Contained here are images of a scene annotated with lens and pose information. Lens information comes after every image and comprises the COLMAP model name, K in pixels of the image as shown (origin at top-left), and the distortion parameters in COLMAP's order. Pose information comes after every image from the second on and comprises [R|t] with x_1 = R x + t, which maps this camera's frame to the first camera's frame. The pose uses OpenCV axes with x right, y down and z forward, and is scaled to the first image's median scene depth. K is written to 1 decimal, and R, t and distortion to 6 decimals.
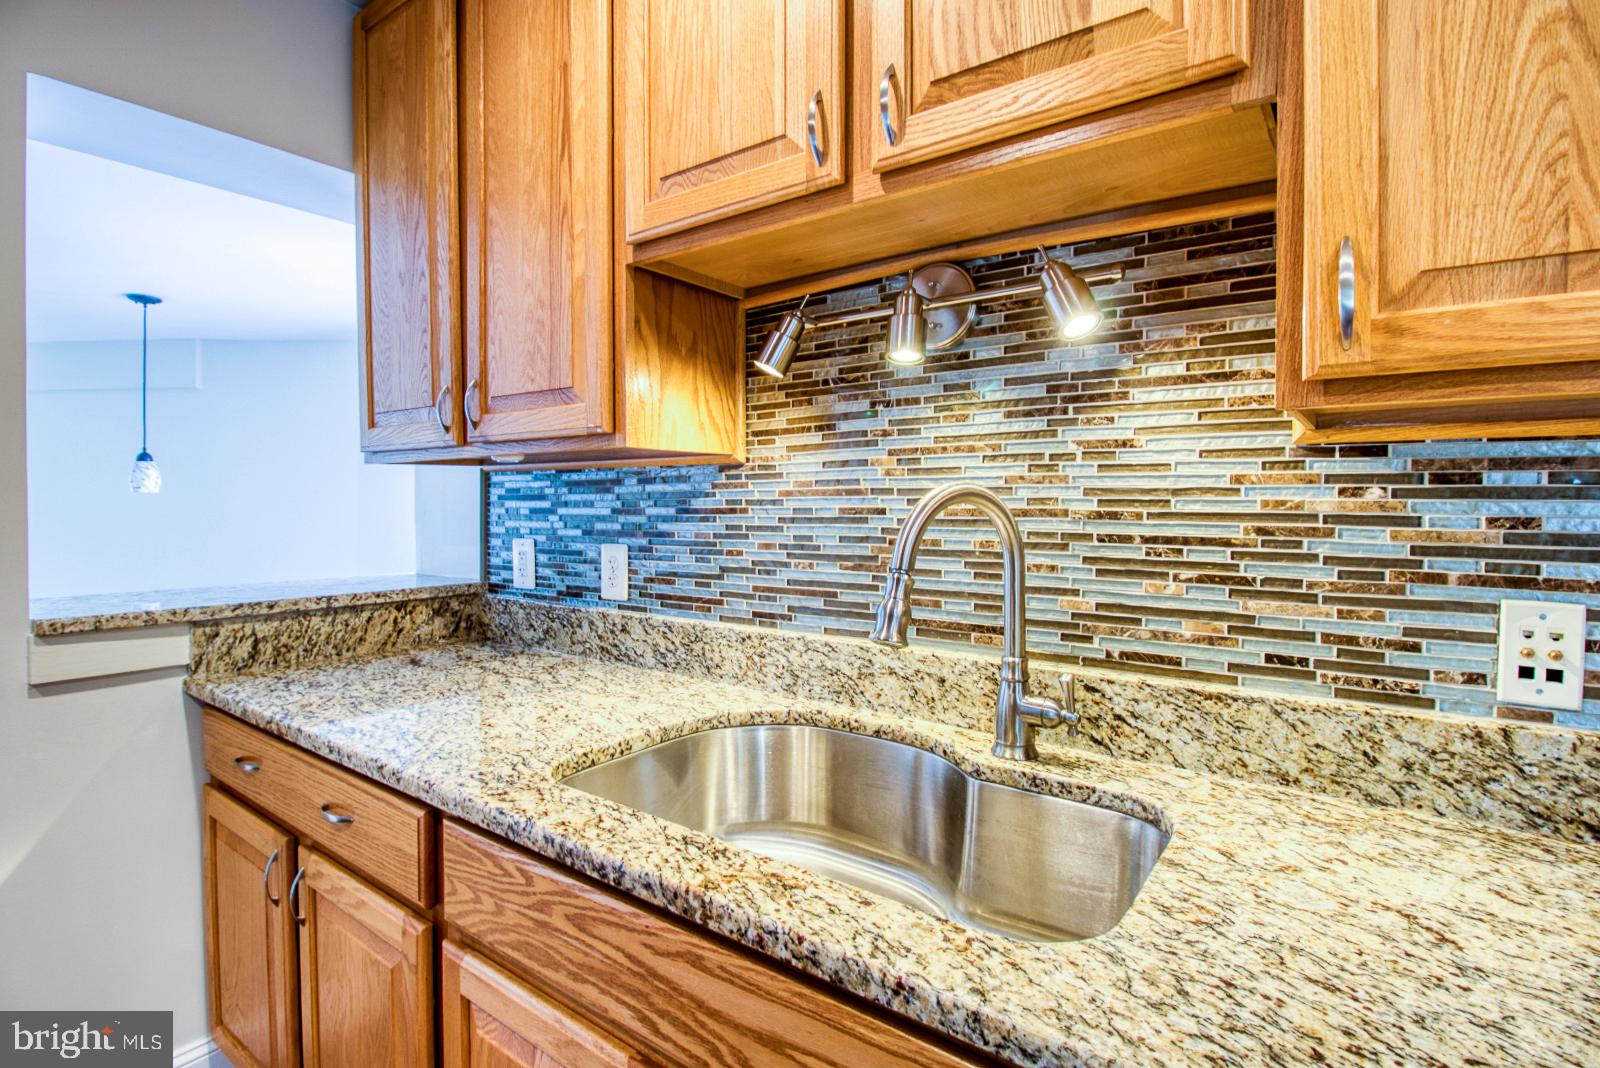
lens RADIAL K [[749.9, 0, 803.2], [0, 749.9, 505.9], [0, 0, 1]] dist [-0.000647, -0.012317]
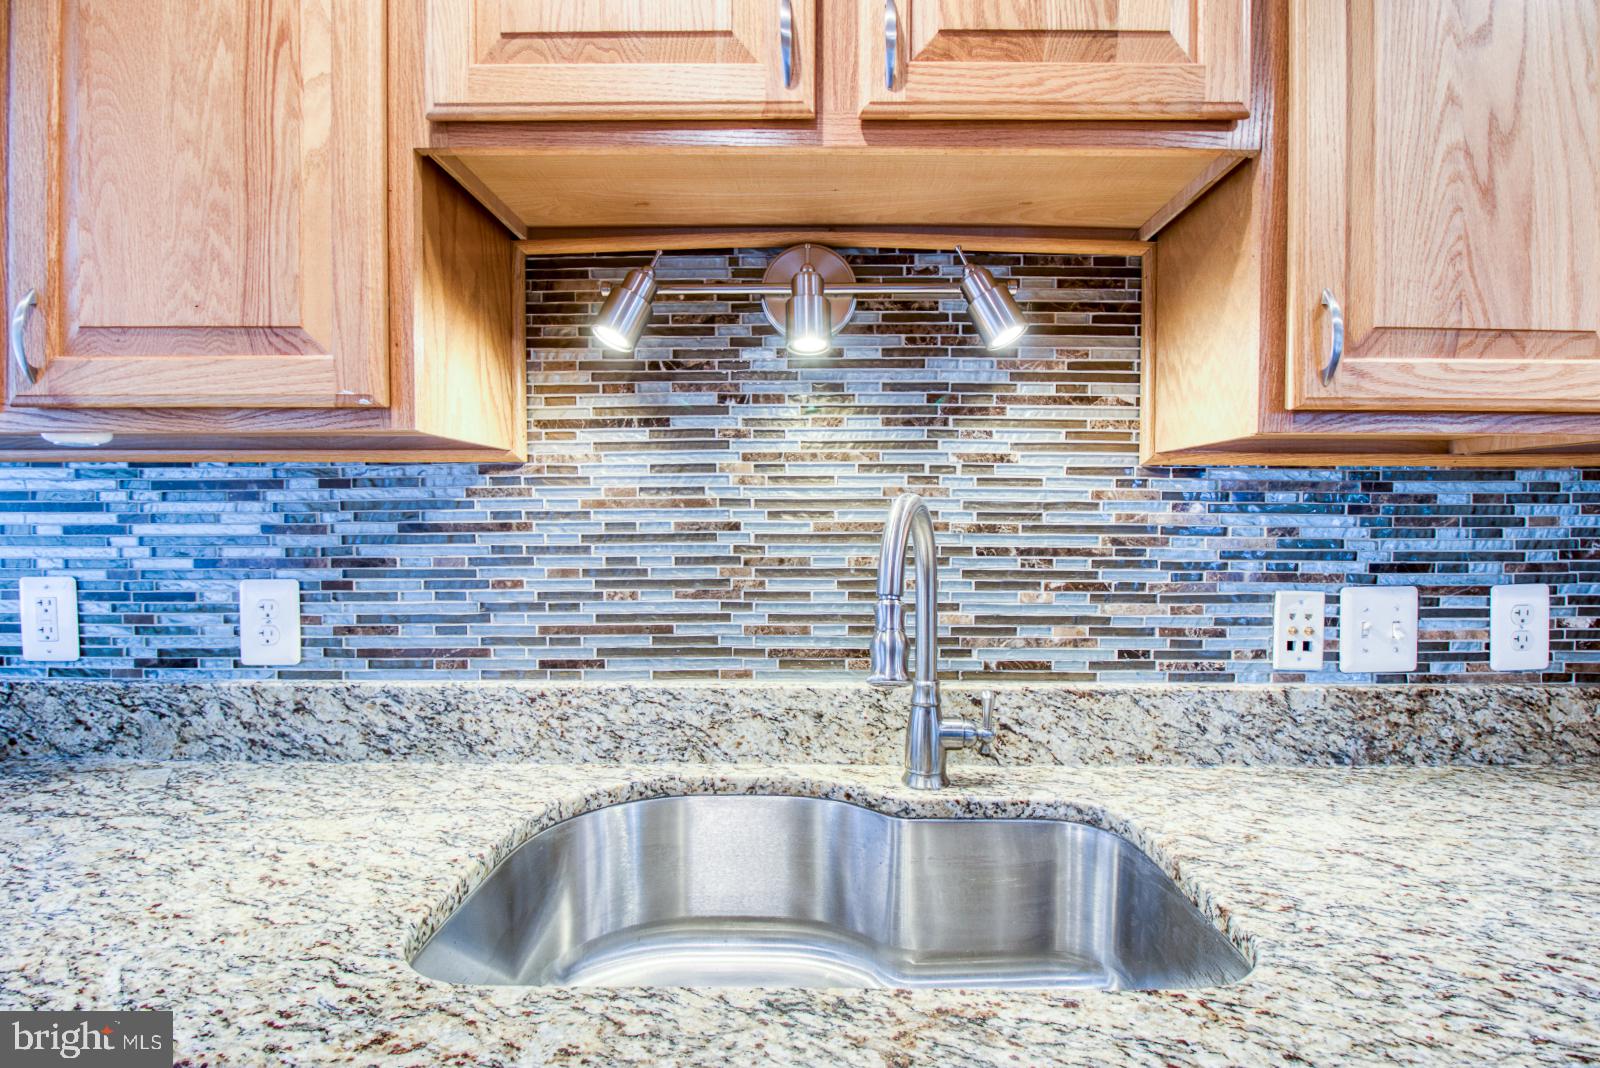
lens RADIAL K [[760.9, 0, 801.3], [0, 760.9, 528.6], [0, 0, 1]] dist [-0.001646, -0.012805]
pose [[0.819075, -0.009221, 0.573613, -0.354319], [0.002146, 0.999913, 0.013010, -0.001251], [-0.573683, -0.009425, 0.819023, 0.279163]]
